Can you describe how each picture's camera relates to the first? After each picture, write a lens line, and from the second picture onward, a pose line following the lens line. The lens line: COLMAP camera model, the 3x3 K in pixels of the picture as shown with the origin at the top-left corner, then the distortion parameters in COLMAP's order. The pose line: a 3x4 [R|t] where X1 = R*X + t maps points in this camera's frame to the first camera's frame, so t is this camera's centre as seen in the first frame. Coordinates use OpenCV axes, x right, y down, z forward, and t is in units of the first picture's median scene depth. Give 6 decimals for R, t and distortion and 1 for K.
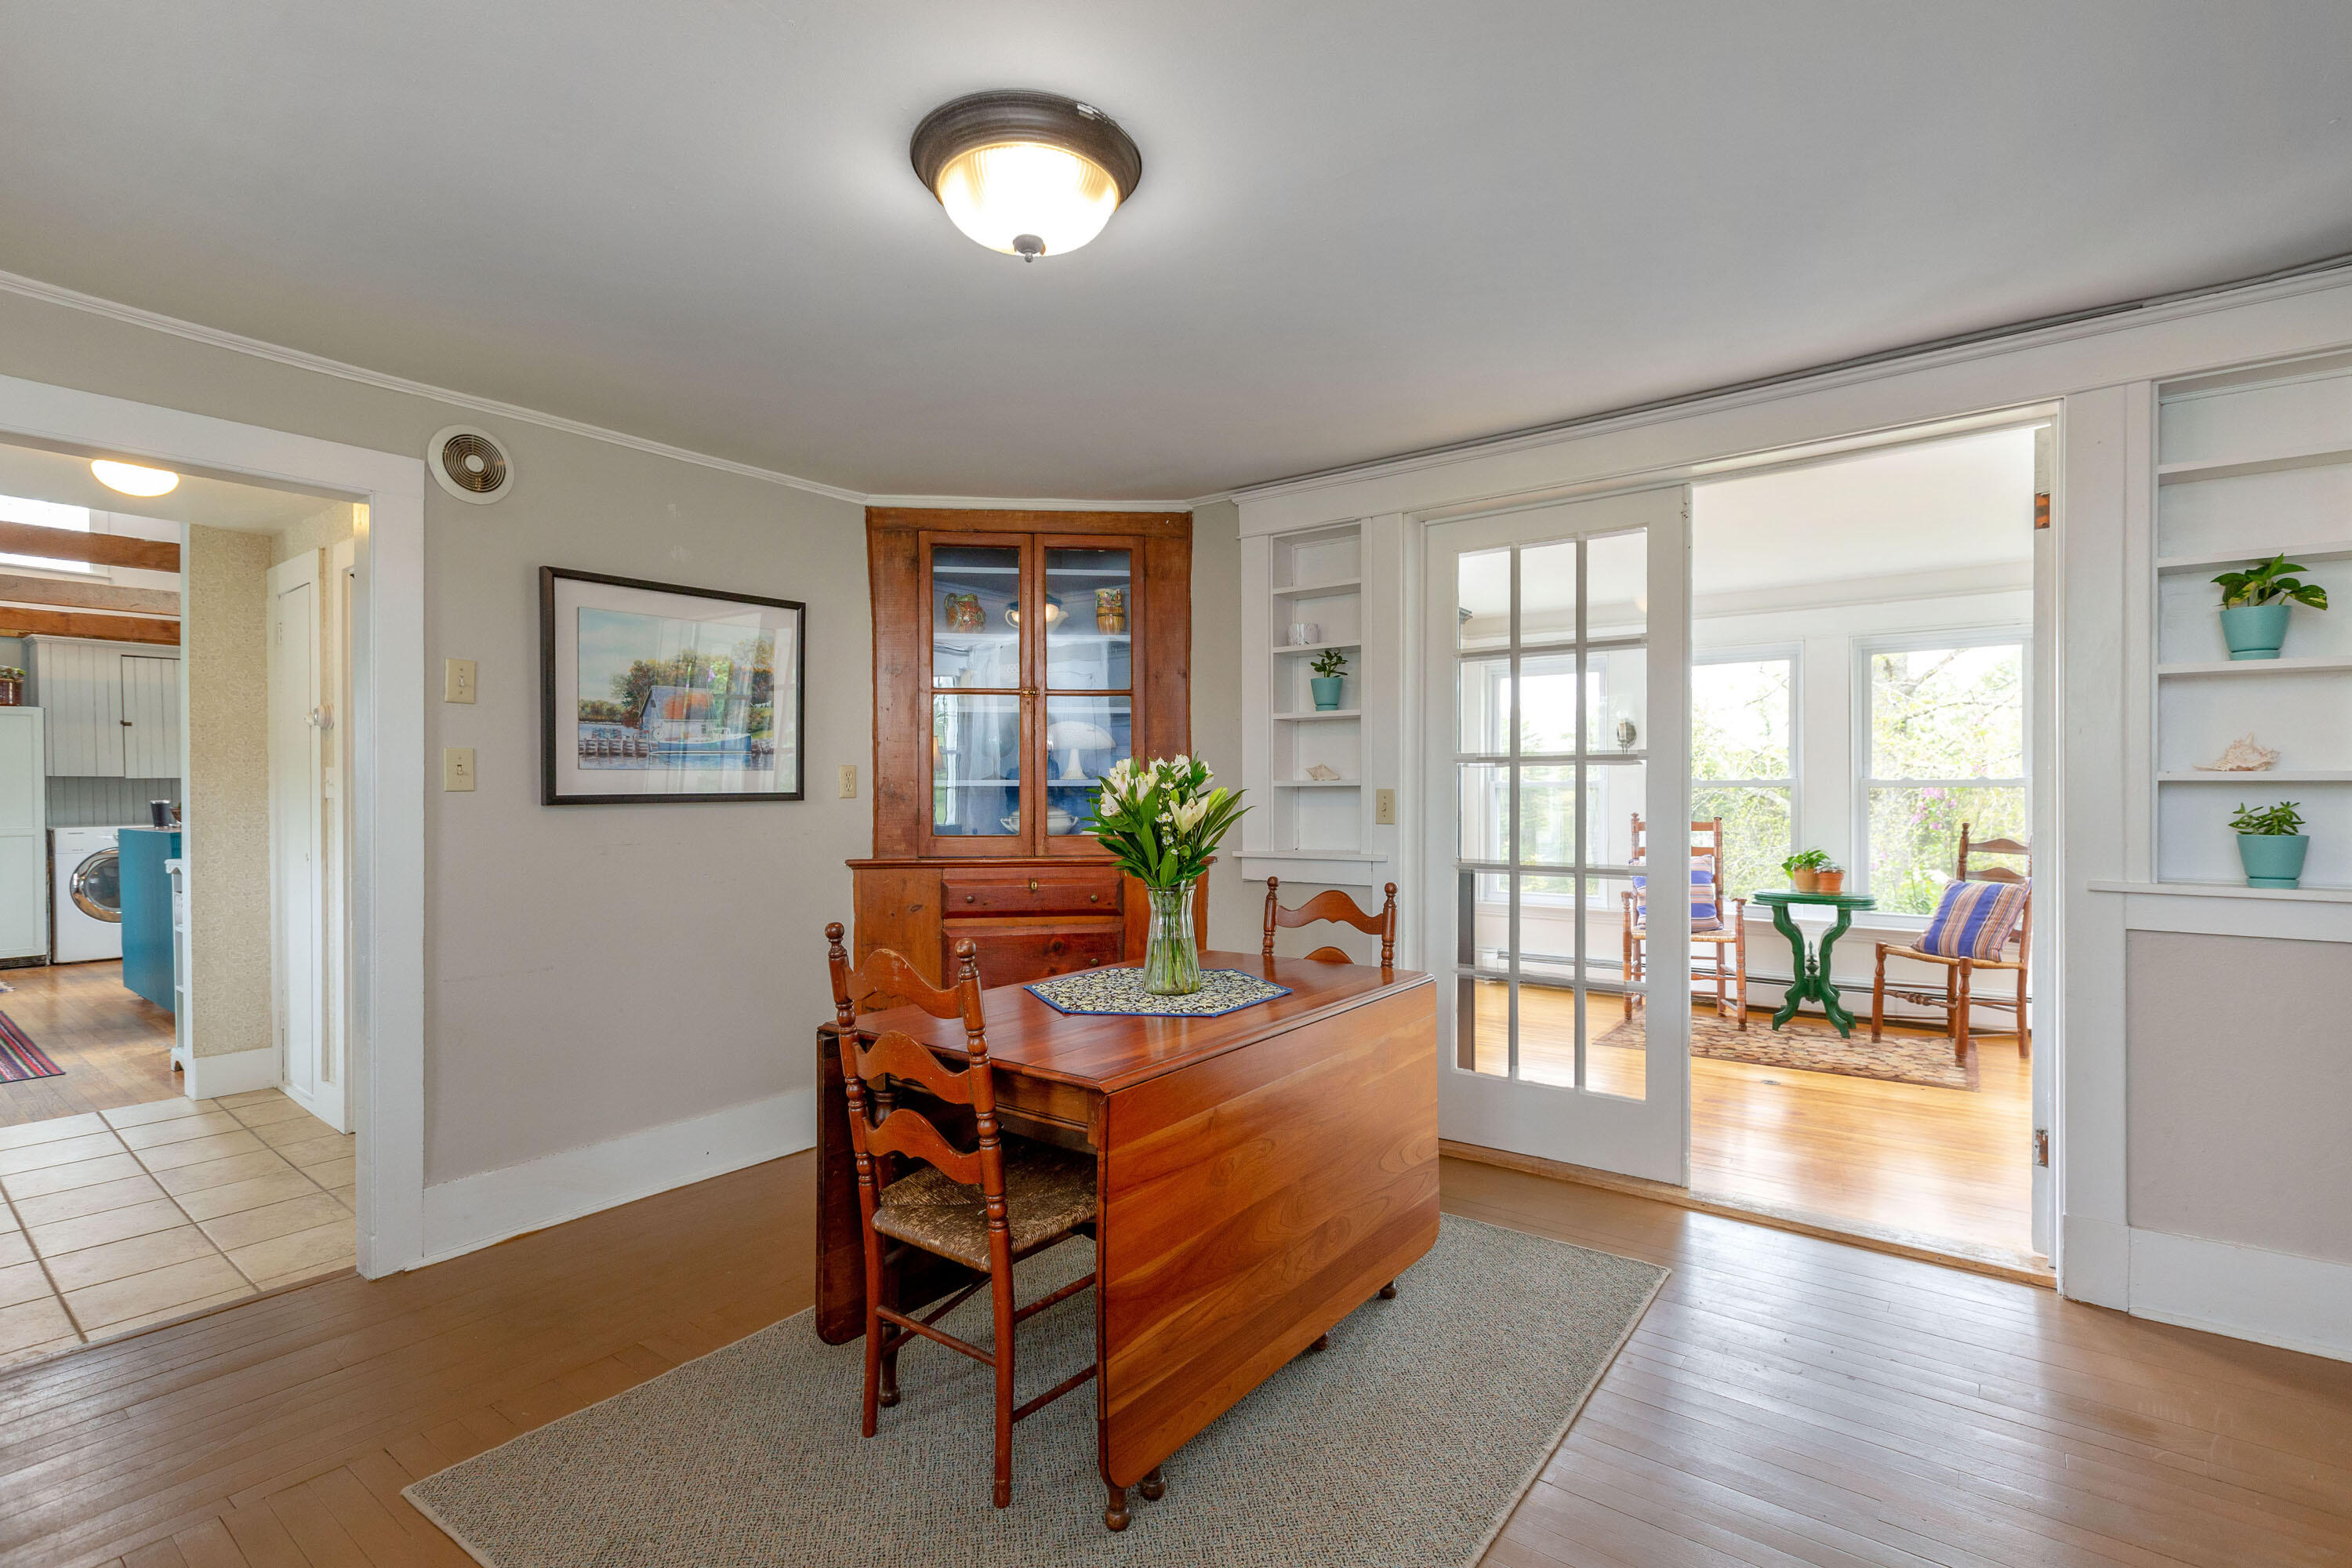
lens RADIAL K [[1070.7, 0, 1169.6], [0, 1070.7, 771.3], [0, 0, 1]] dist [0.004177, 0.000302]
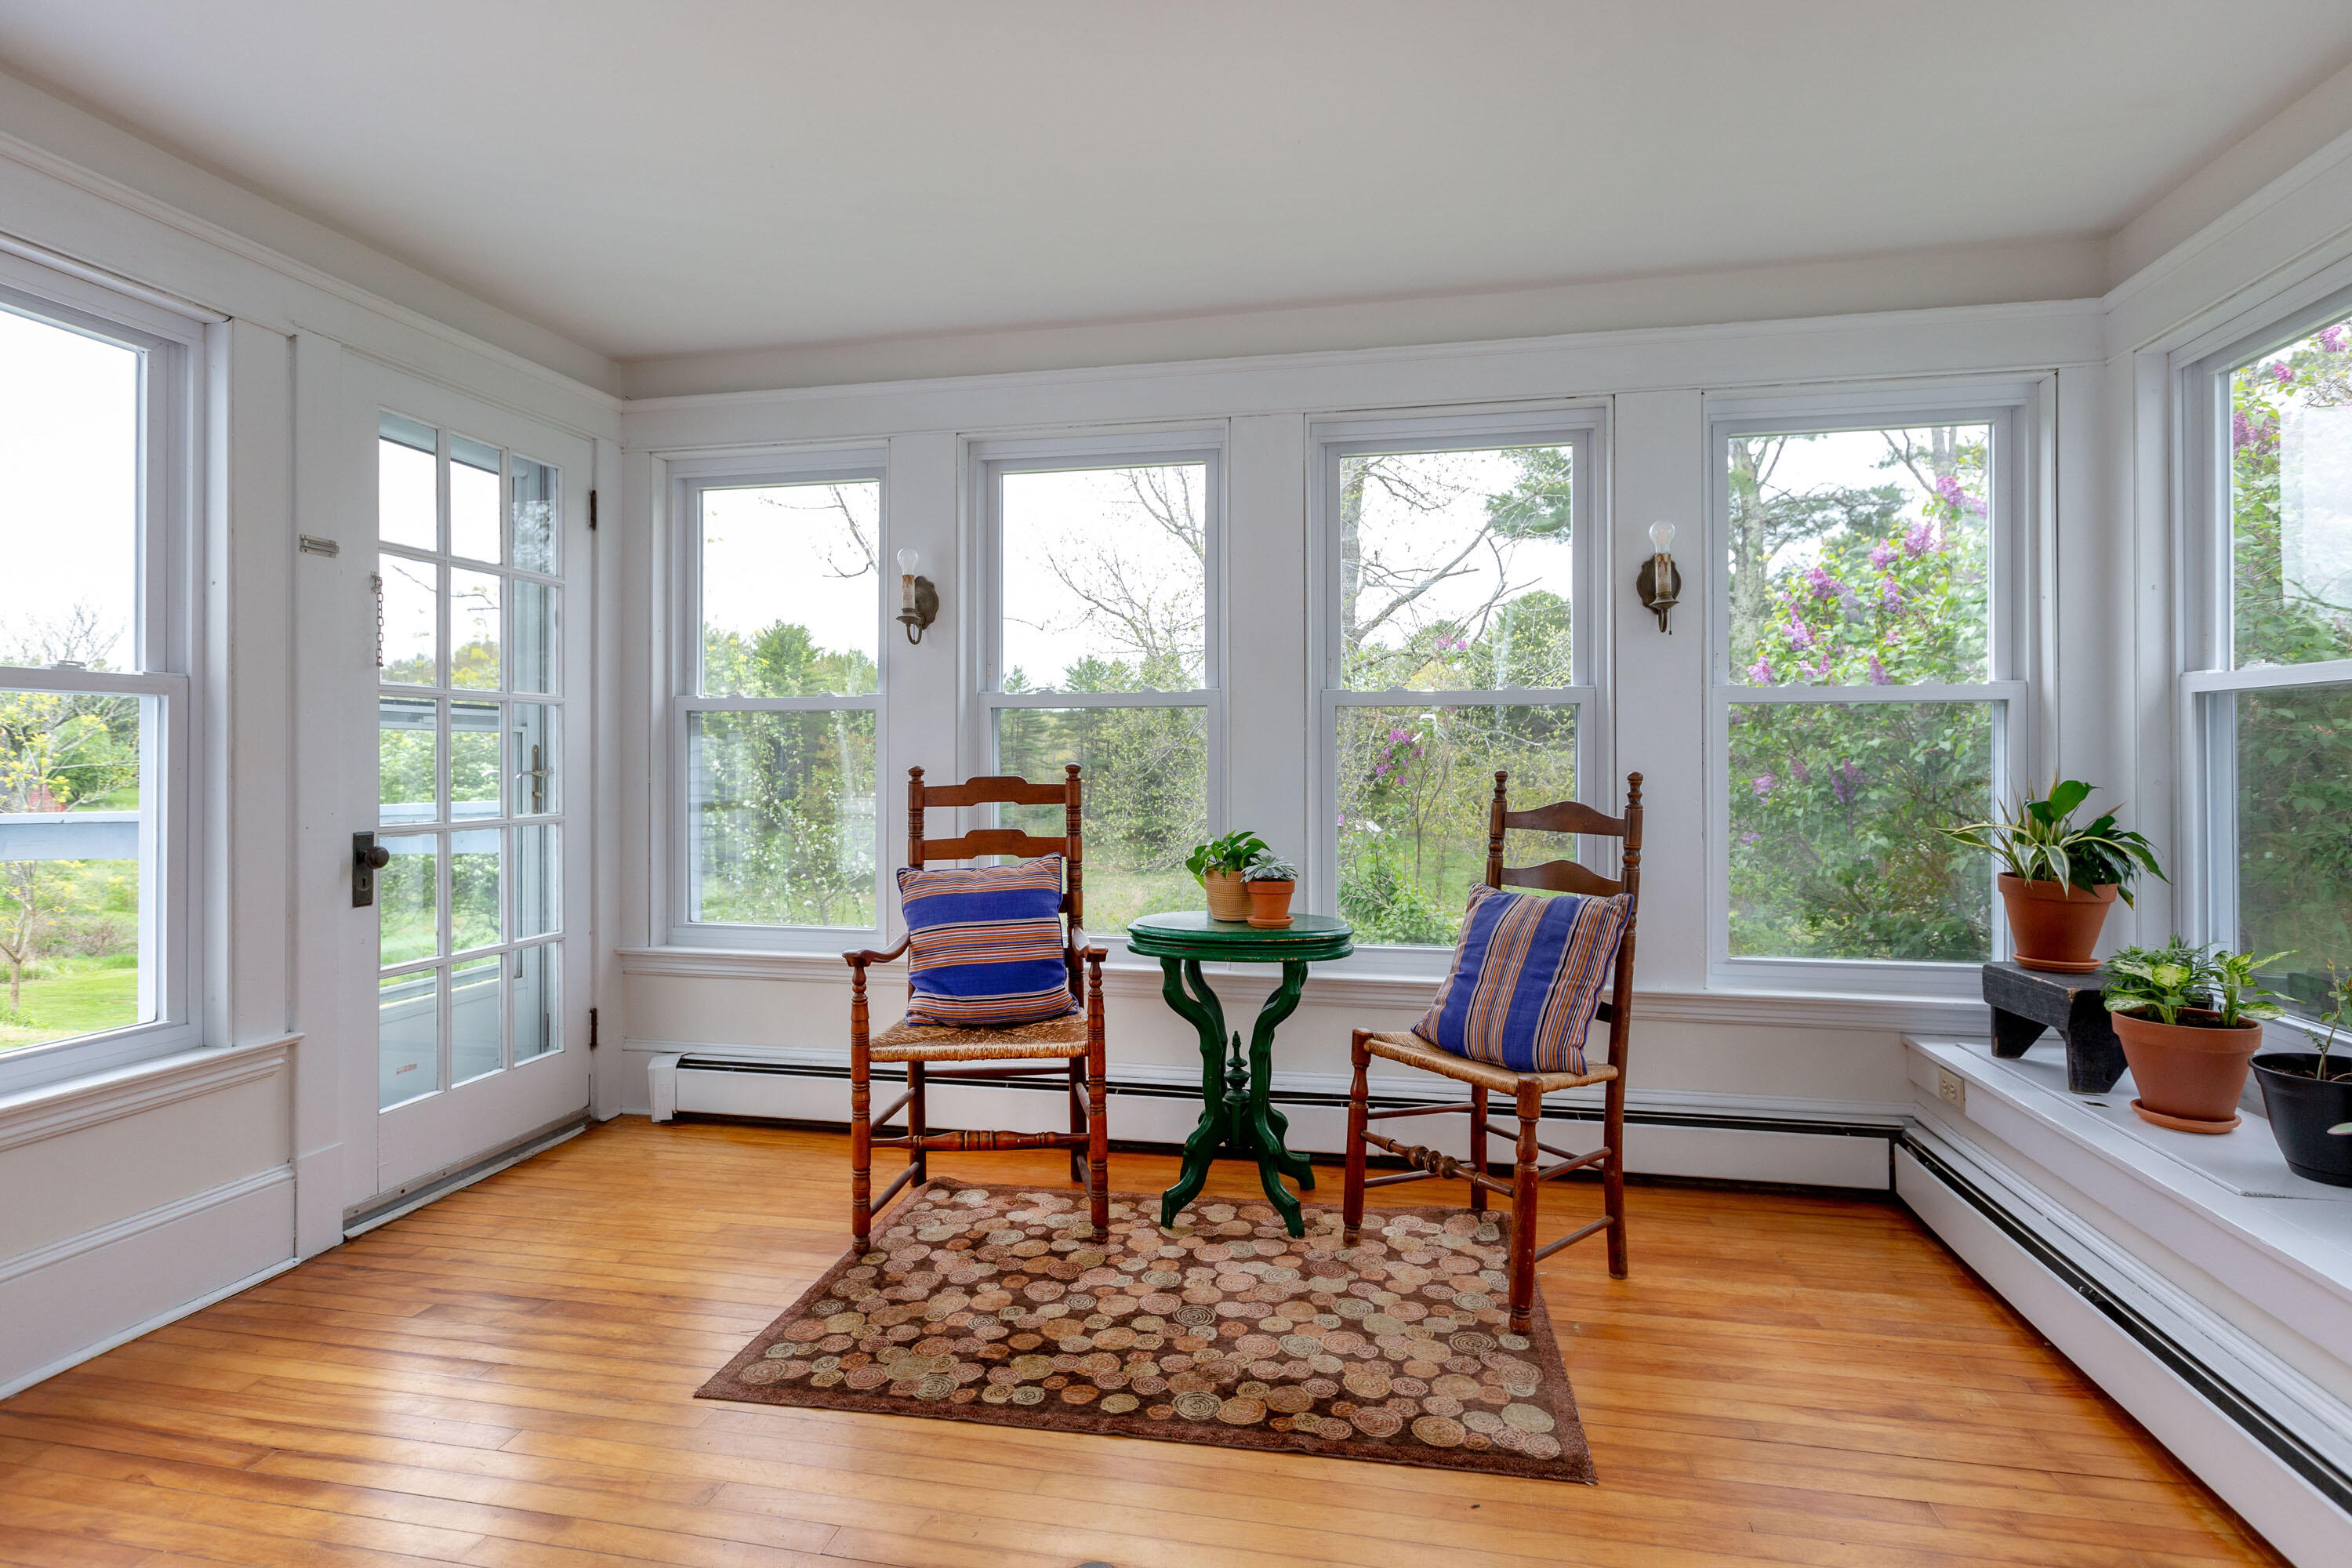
lens RADIAL K [[1148.5, 0, 1186.2], [0, 1148.5, 768.8], [0, 0, 1]] dist [-0.001461, -0.000034]
pose [[0.894616, -0.006217, 0.446792, 0.355791], [0.002670, 0.999960, 0.008568, 0.039139], [-0.446827, -0.006472, 0.894597, 0.561531]]
